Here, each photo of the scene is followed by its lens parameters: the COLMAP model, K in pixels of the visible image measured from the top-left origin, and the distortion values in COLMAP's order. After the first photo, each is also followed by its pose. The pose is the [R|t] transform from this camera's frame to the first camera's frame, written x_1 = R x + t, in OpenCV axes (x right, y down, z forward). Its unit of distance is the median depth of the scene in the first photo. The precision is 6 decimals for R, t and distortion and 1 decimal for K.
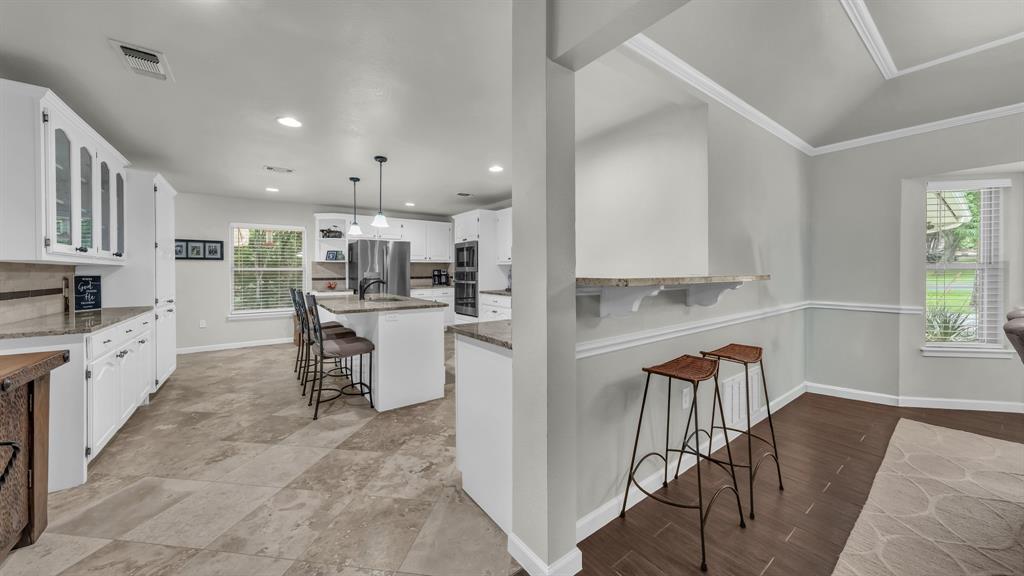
lens RADIAL K [[355.6, 0, 508.8], [0, 355.6, 279.3], [0, 0, 1]] dist [0.000665, -0.000024]
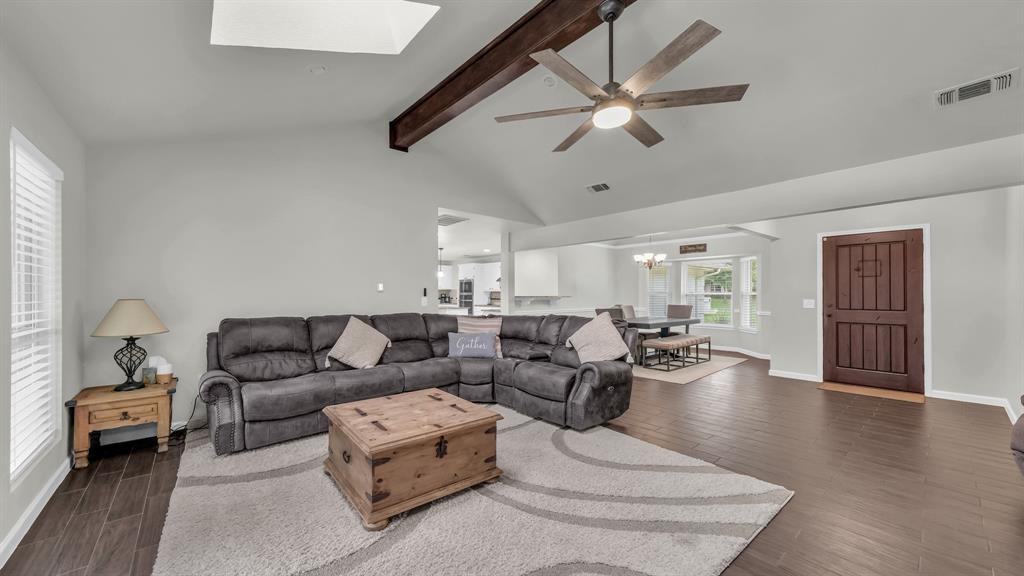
lens RADIAL K [[381.8, 0, 489.2], [0, 381.8, 296.5], [0, 0, 1]] dist [0.007677, 0.002138]
pose [[0.998537, 0.004176, 0.053905, -0.118919], [-0.003052, 0.999777, -0.020911, 0.031528], [-0.053981, 0.020716, 0.998327, -1.142372]]
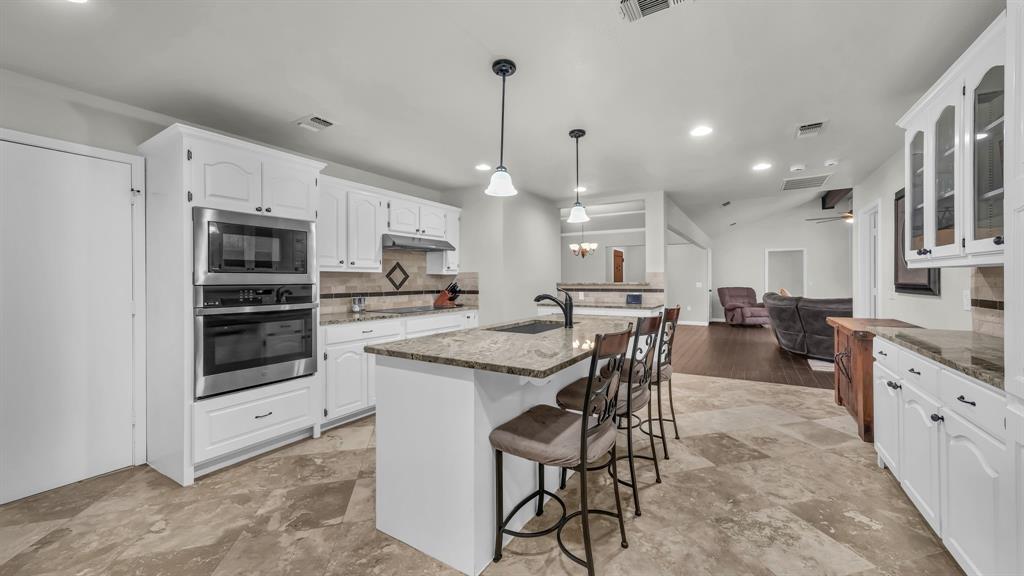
lens RADIAL K [[393.5, 0, 515.7], [0, 393.5, 281.0], [0, 0, 1]] dist [0.002258, 0.000207]
pose [[-0.392487, 0.005332, 0.919742, -0.740262], [0.028455, 0.999575, 0.006348, -0.022536], [-0.919317, 0.028663, -0.392472, 0.991979]]
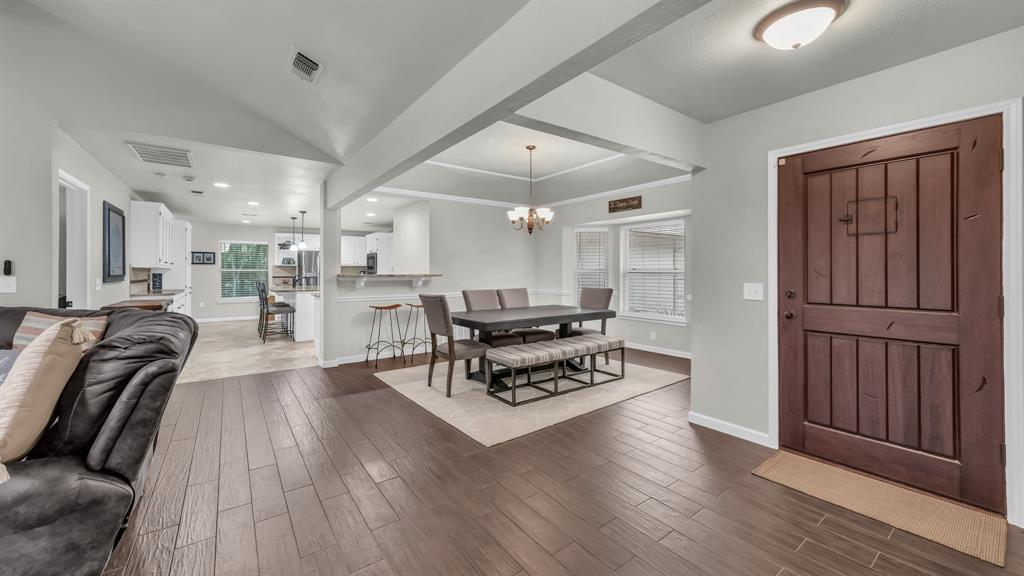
lens RADIAL K [[381.8, 0, 487.1], [0, 381.8, 275.2], [0, 0, 1]] dist [0.007677, 0.002138]
pose [[0.999541, 0.005310, -0.029820, 0.464970], [-0.005814, 0.999841, -0.016845, 0.015210], [0.029726, 0.017011, 0.999413, -0.678976]]
